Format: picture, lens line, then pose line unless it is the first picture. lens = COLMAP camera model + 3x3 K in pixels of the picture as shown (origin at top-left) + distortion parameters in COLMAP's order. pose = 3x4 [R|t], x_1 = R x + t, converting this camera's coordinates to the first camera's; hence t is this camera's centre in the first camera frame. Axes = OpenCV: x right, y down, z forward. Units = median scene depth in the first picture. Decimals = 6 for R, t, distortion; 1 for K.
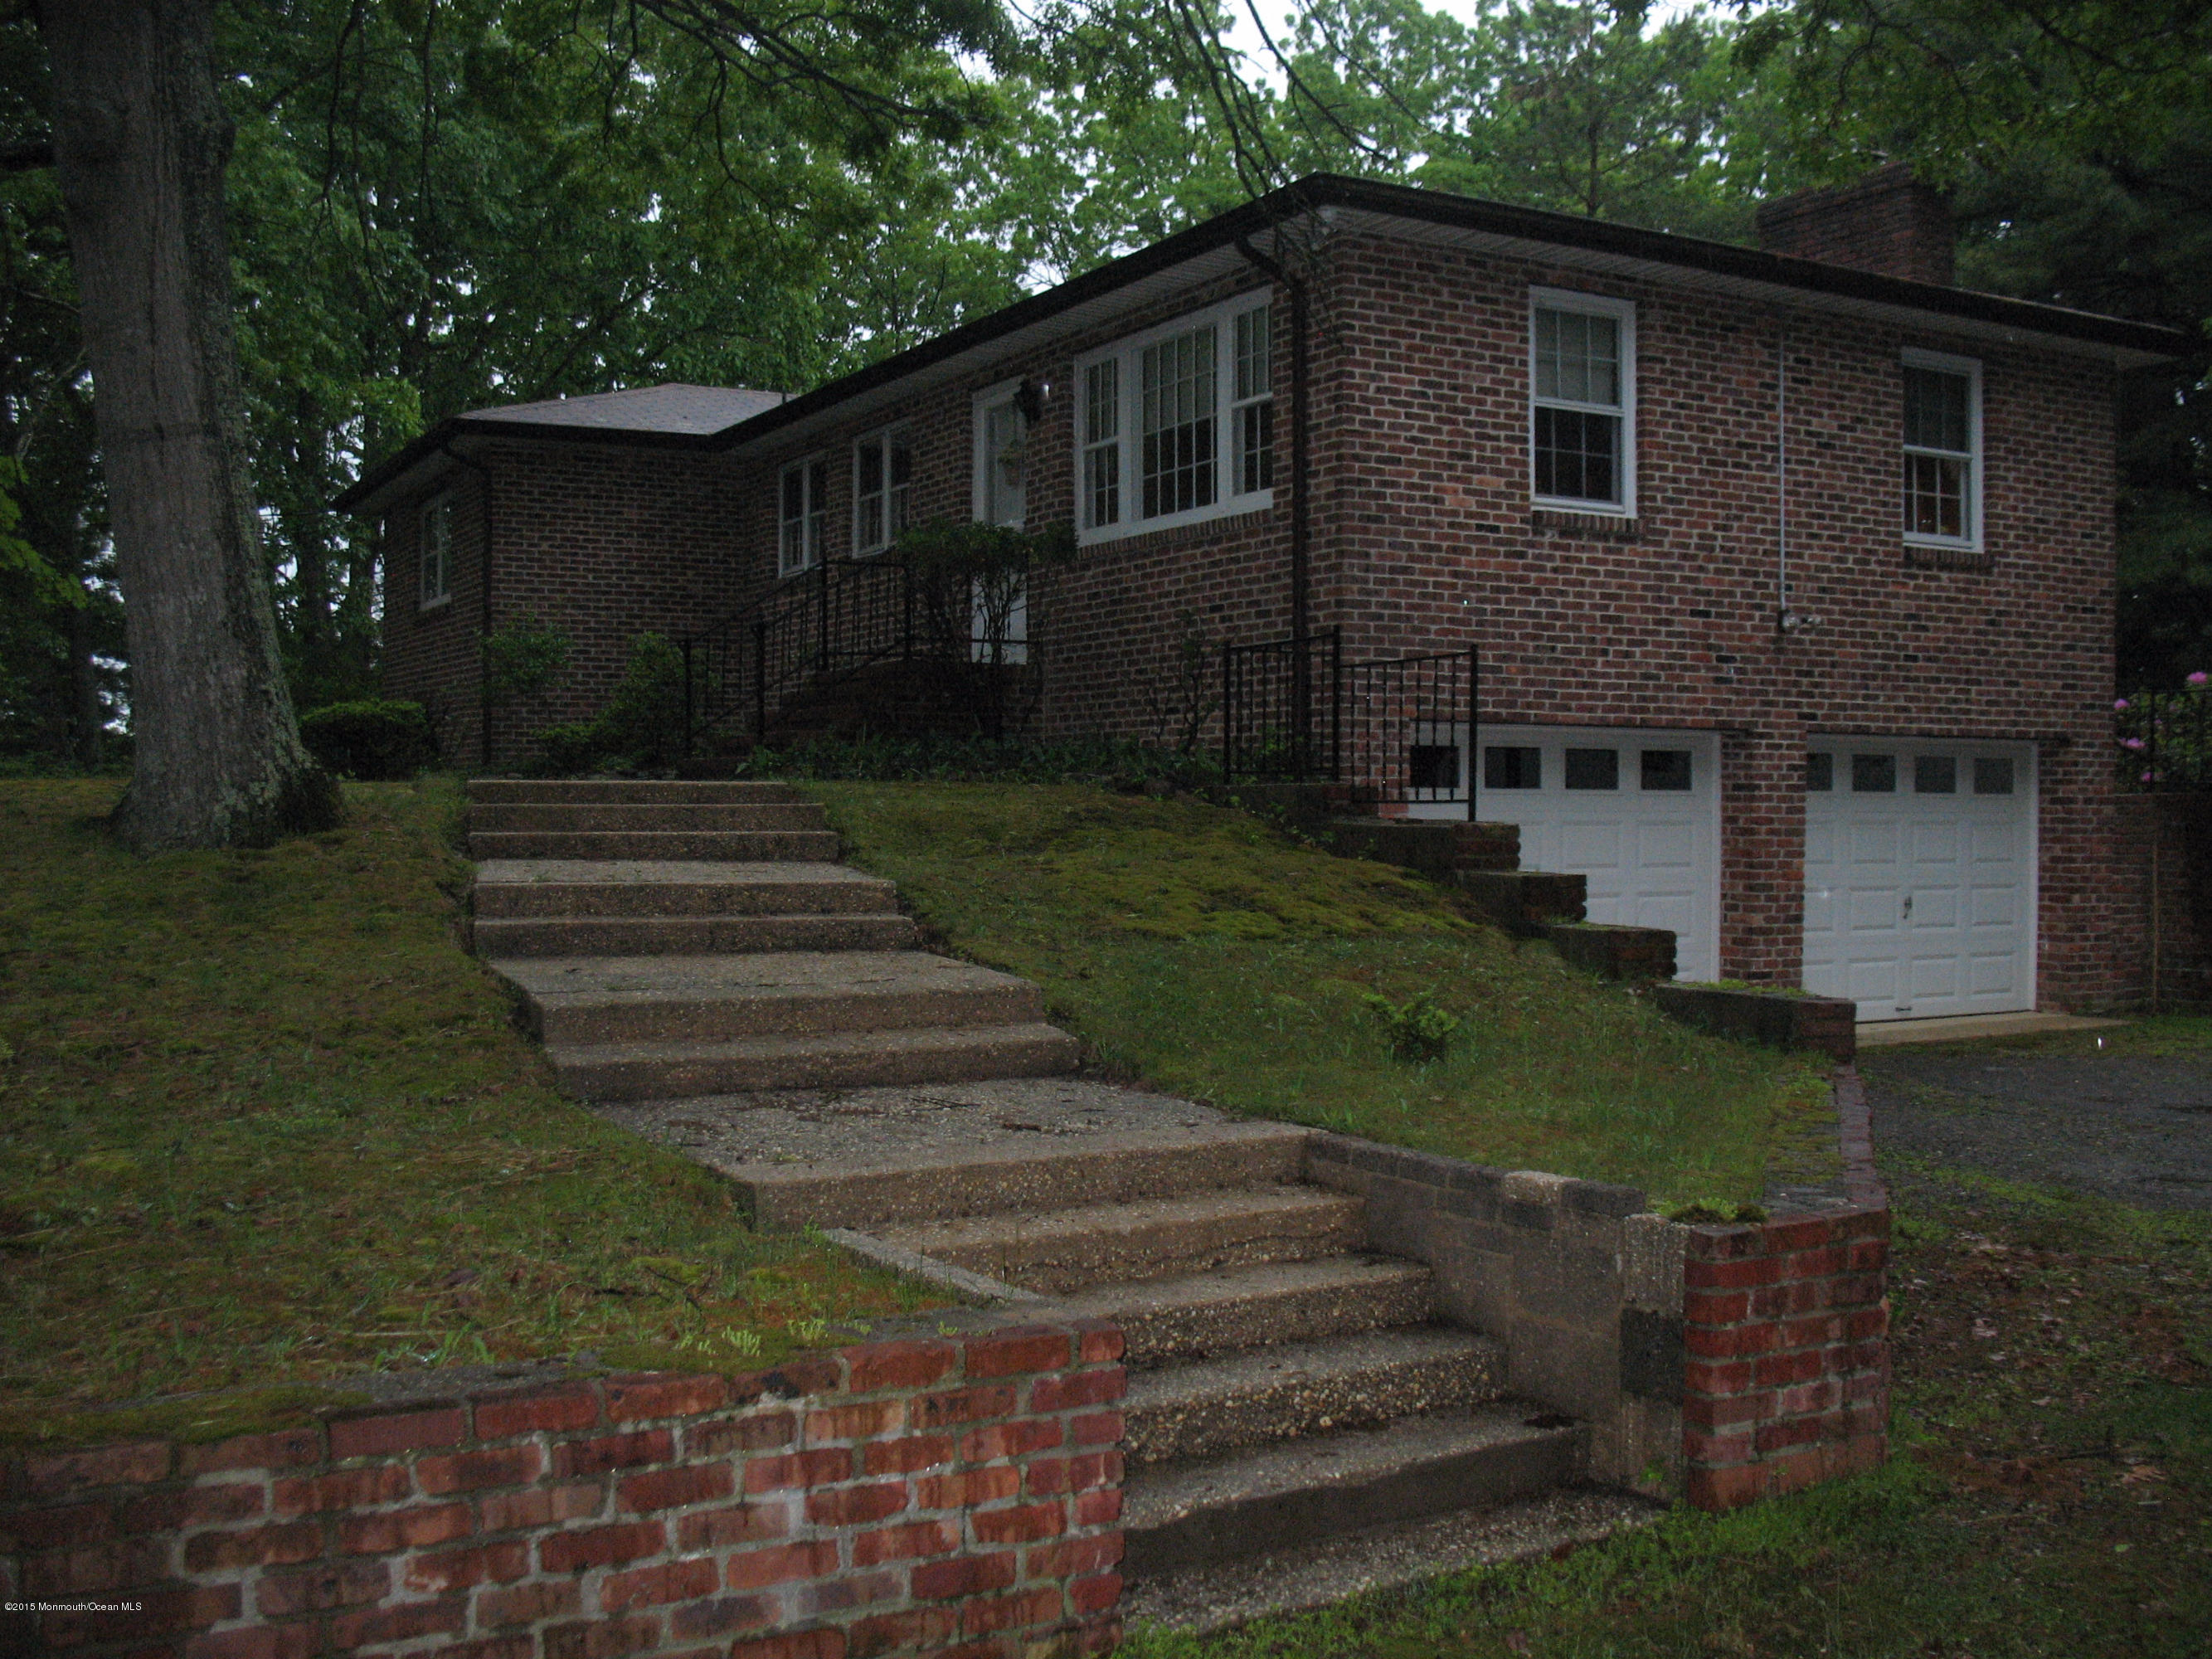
lens RADIAL K [[2269.7, 0, 1108.9], [0, 2269.7, 849.9], [0, 0, 1]] dist [-0.190661, 0.220497]
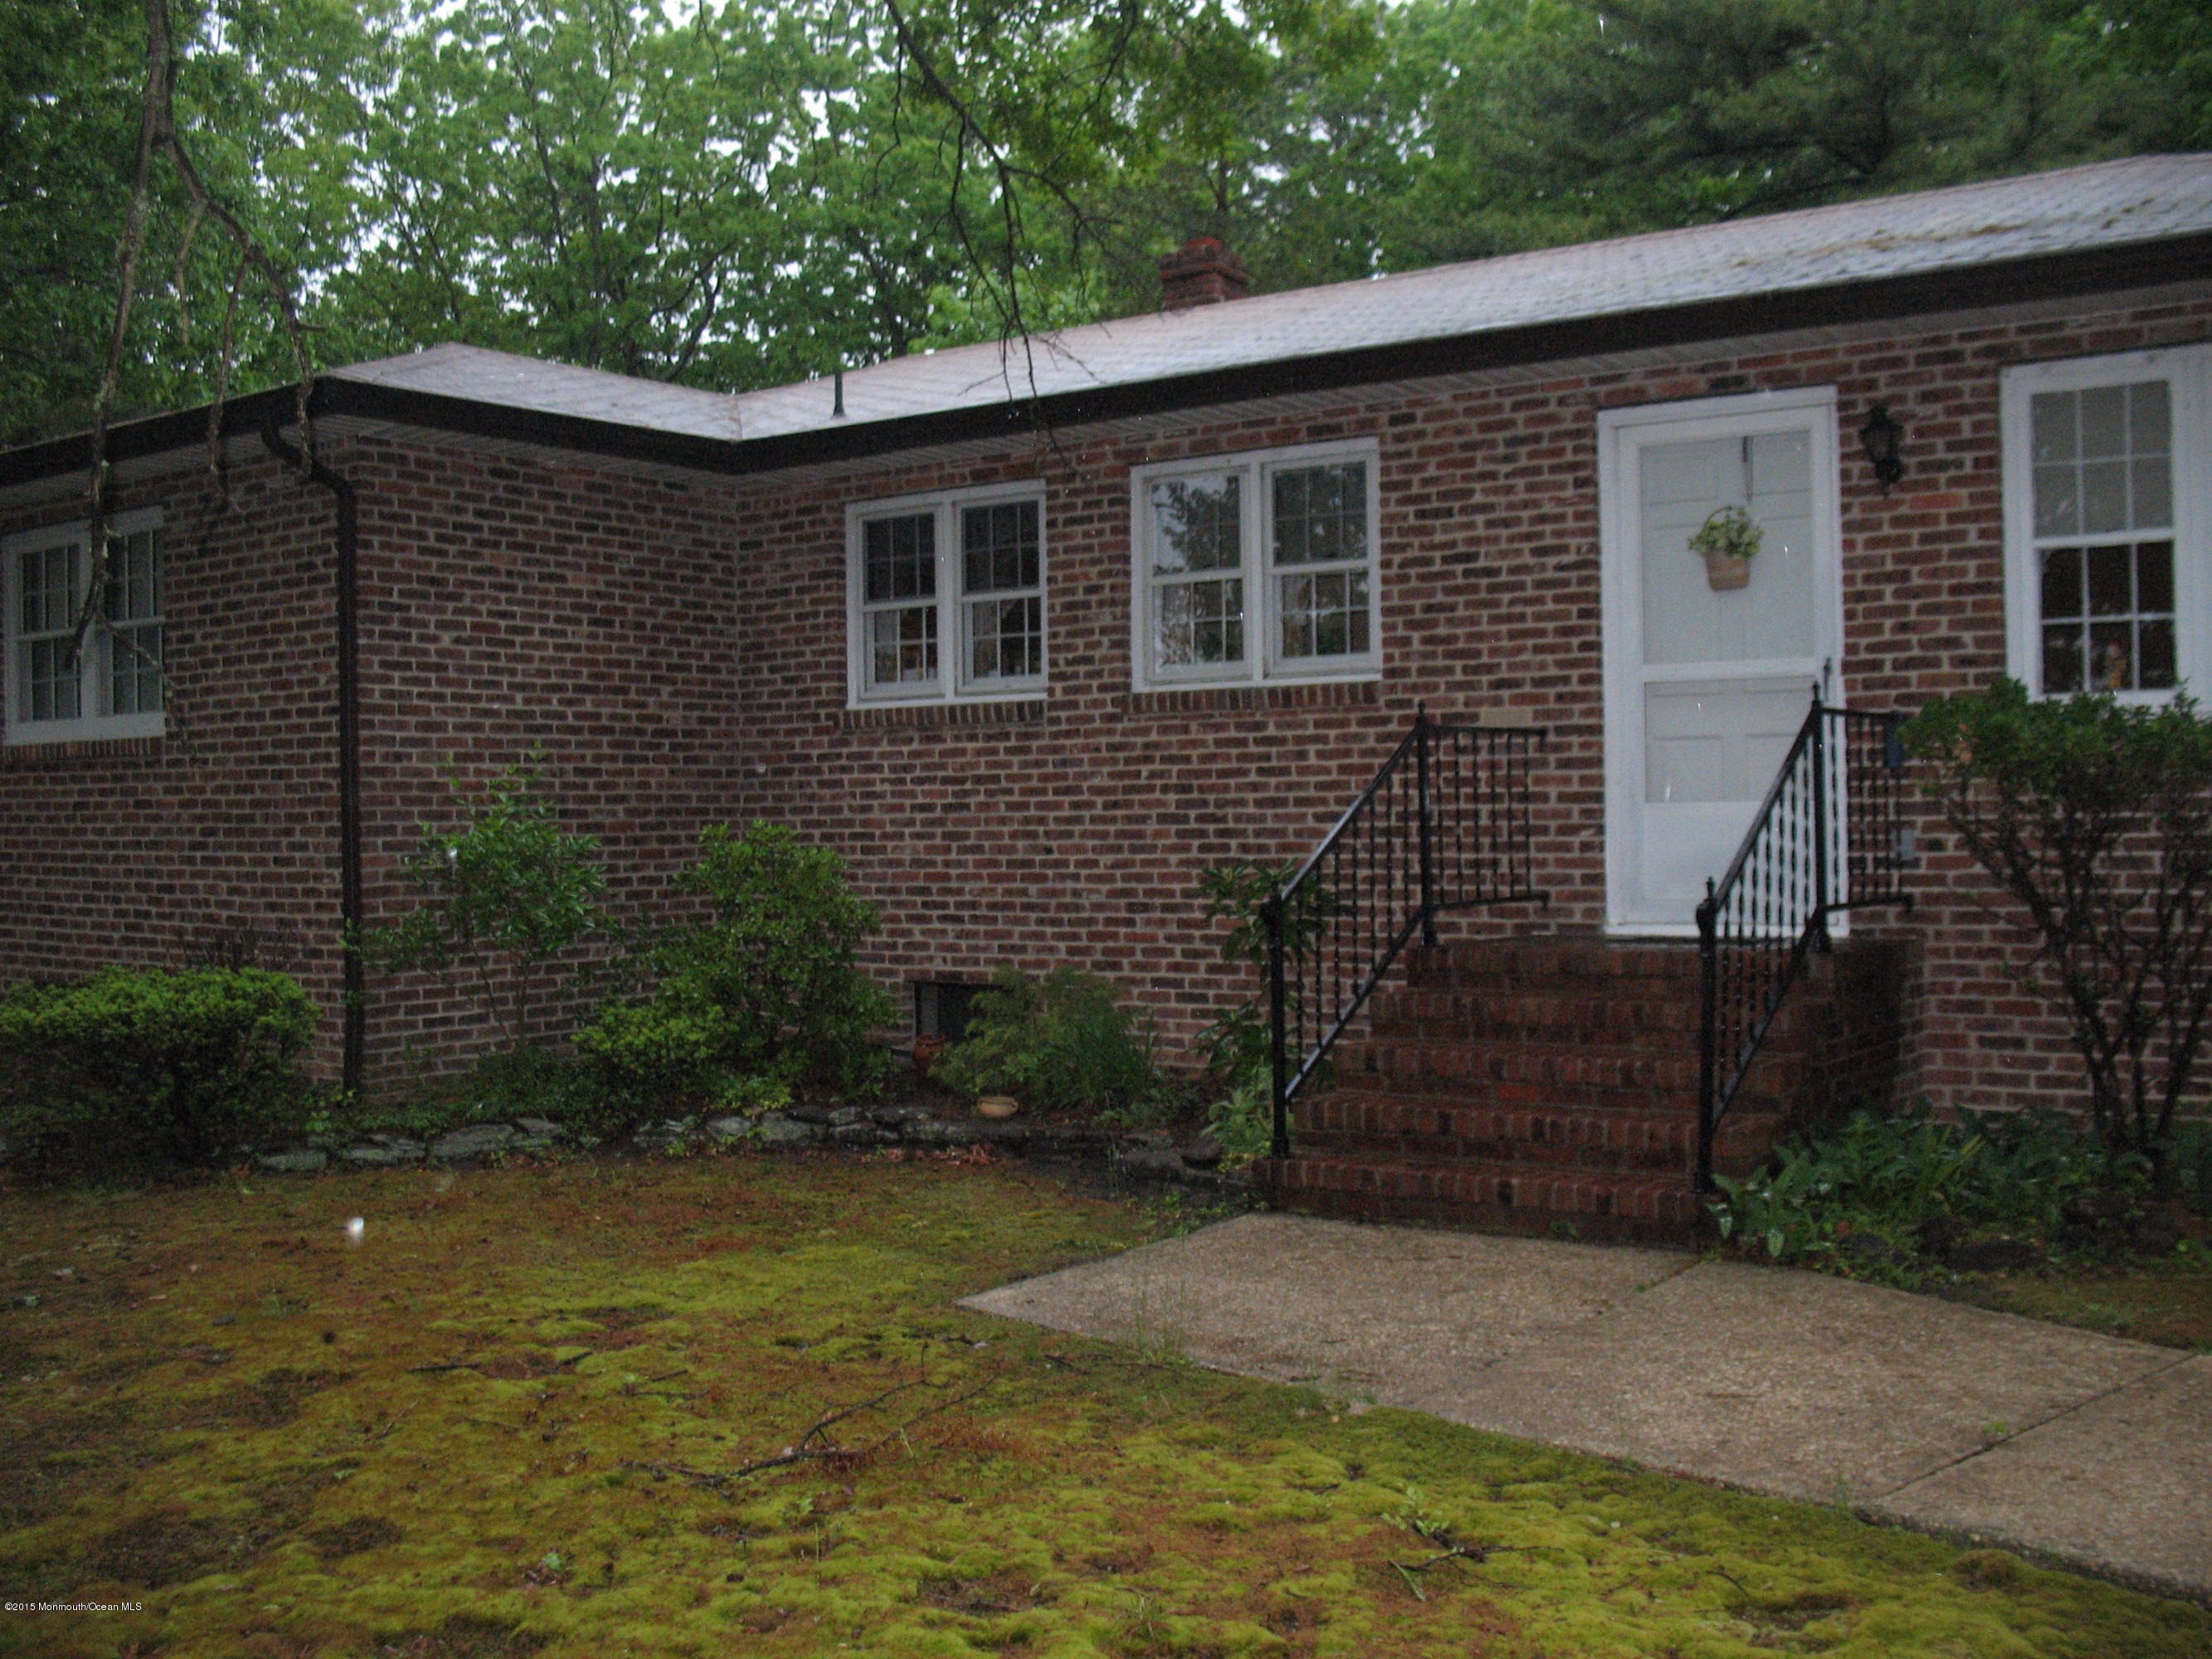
lens RADIAL K [[2269.7, 0, 1108.9], [0, 2269.7, 849.9], [0, 0, 1]] dist [-0.190661, 0.220497]
pose [[0.905478, -0.019669, 0.423938, -0.501169], [0.023247, 0.999724, -0.003269, -0.123903], [-0.423757, 0.012815, 0.905685, 0.709072]]
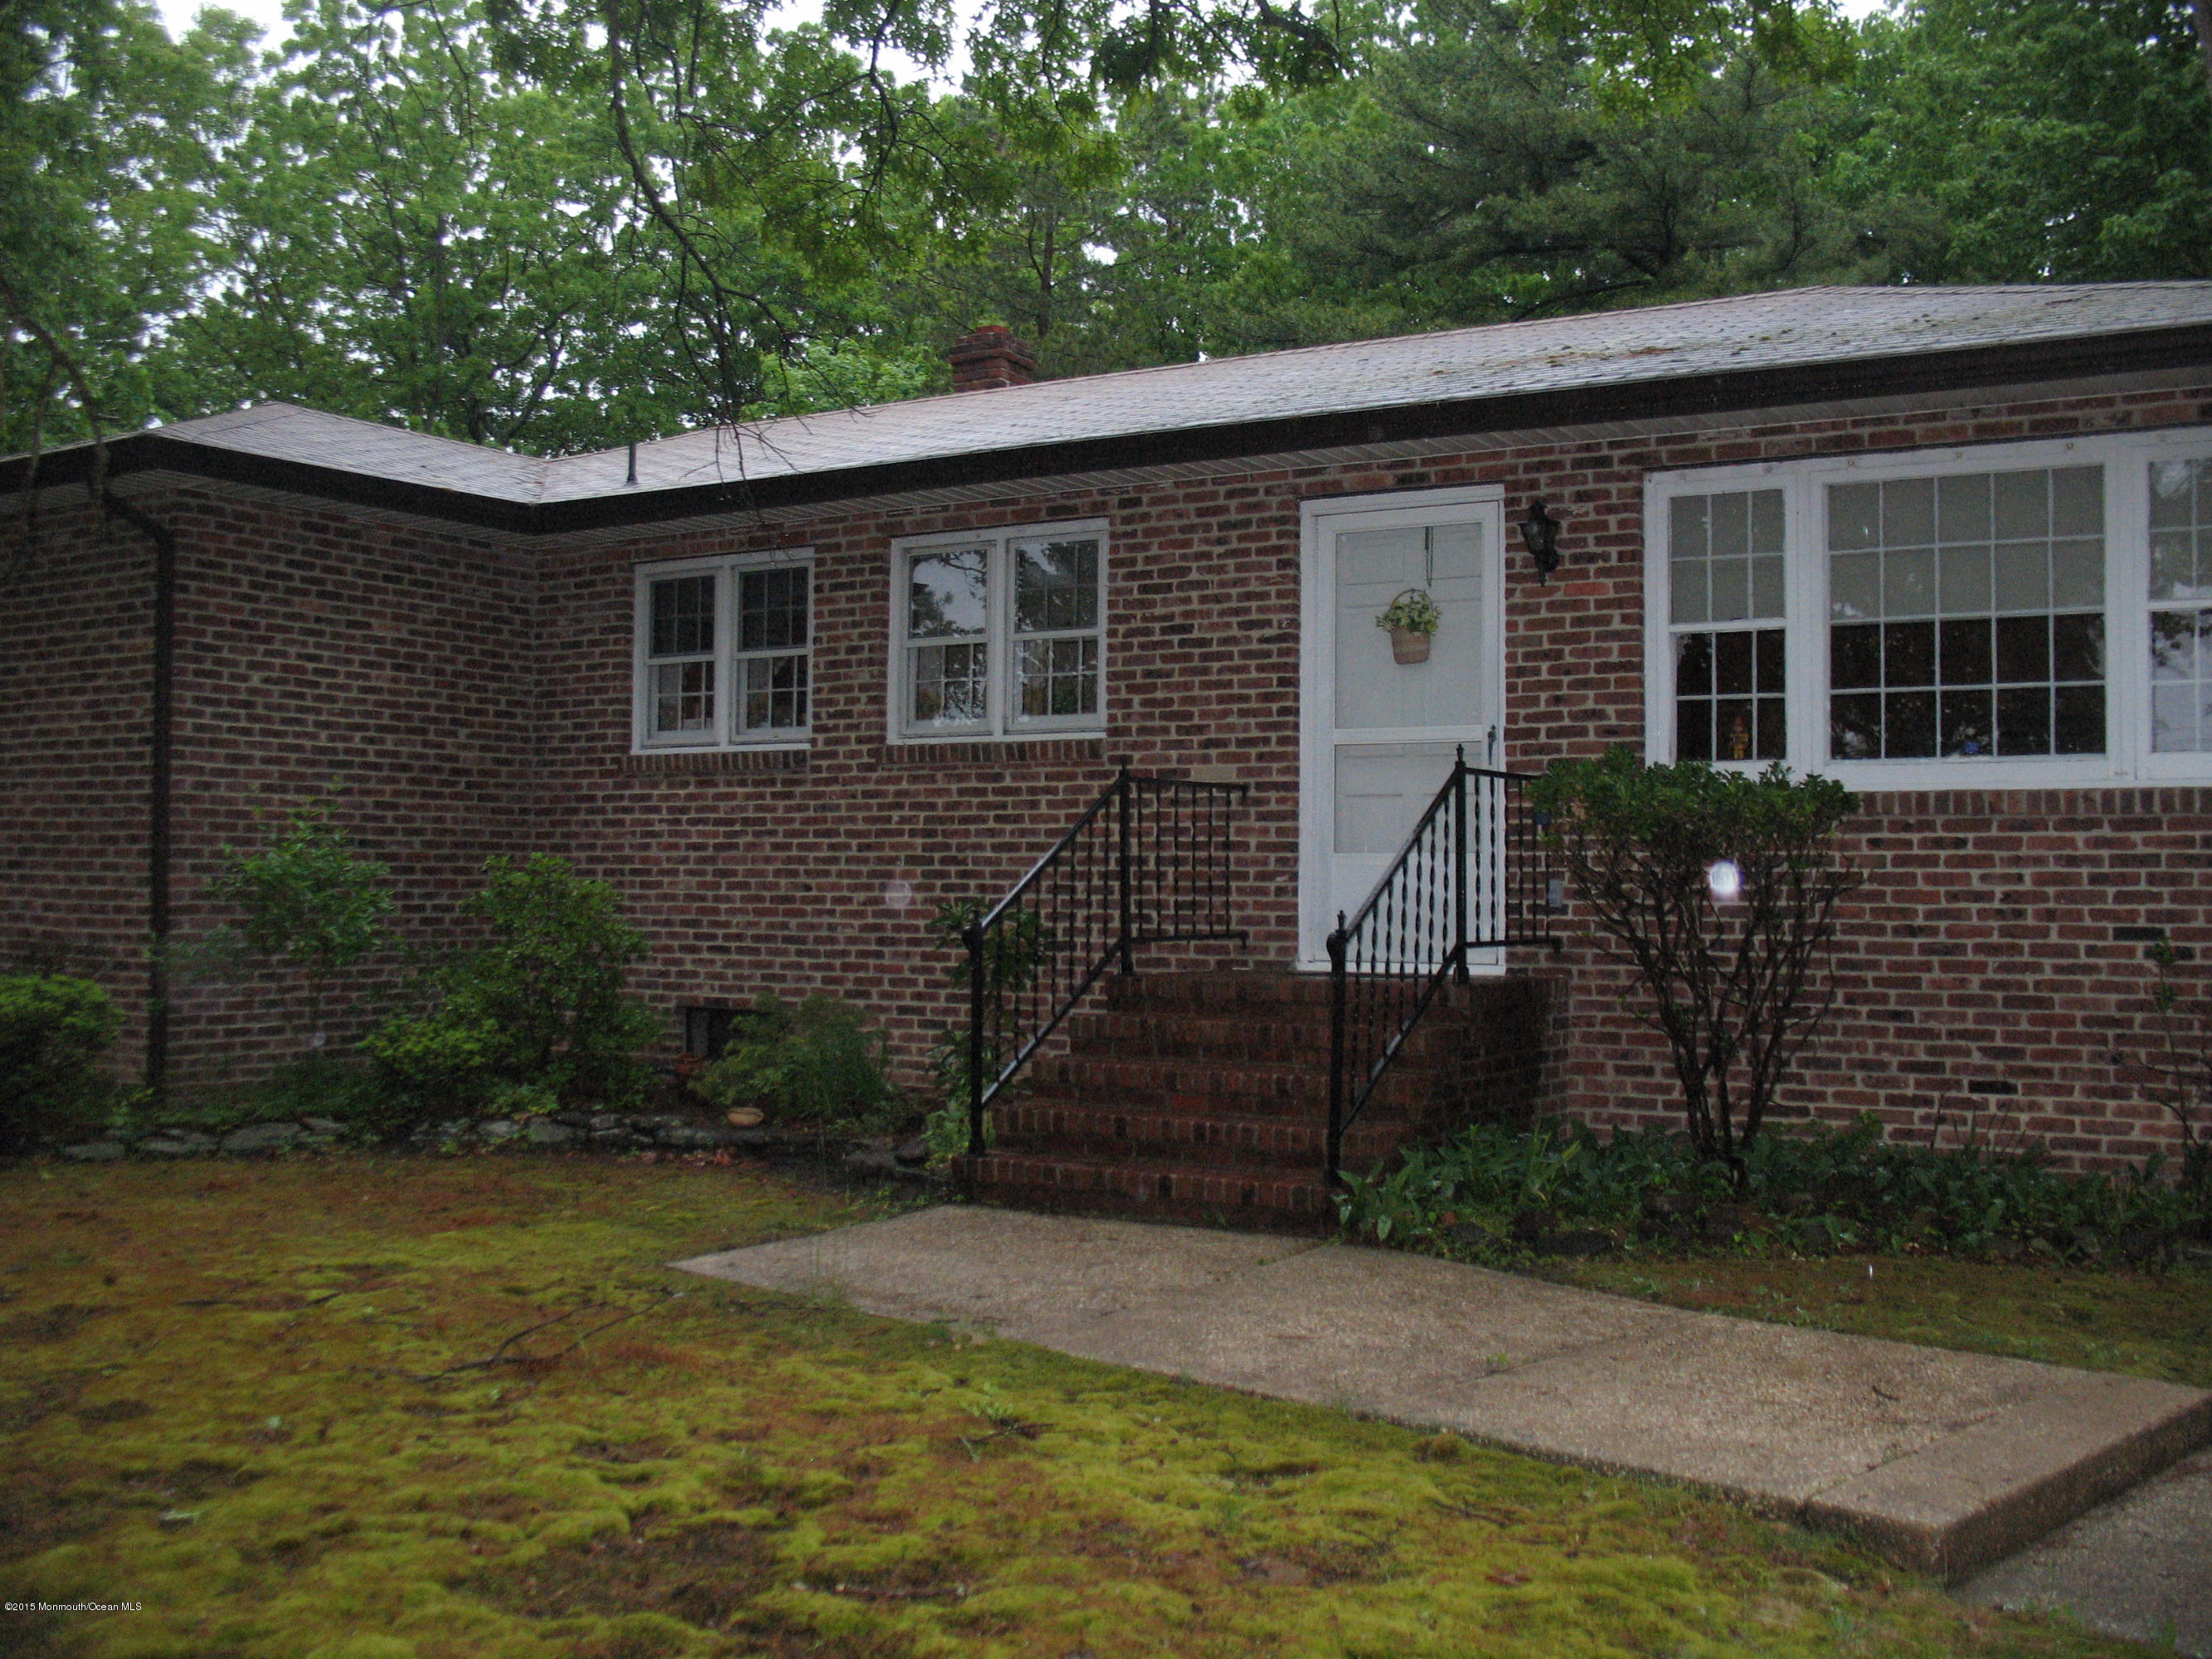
lens RADIAL K [[2269.7, 0, 1108.9], [0, 2269.7, 849.9], [0, 0, 1]] dist [-0.190661, 0.220497]
pose [[0.874680, 0.013661, 0.484509, -0.501430], [0.001797, 0.999504, -0.031425, -0.113868], [-0.484698, 0.028358, 0.874222, 0.626569]]
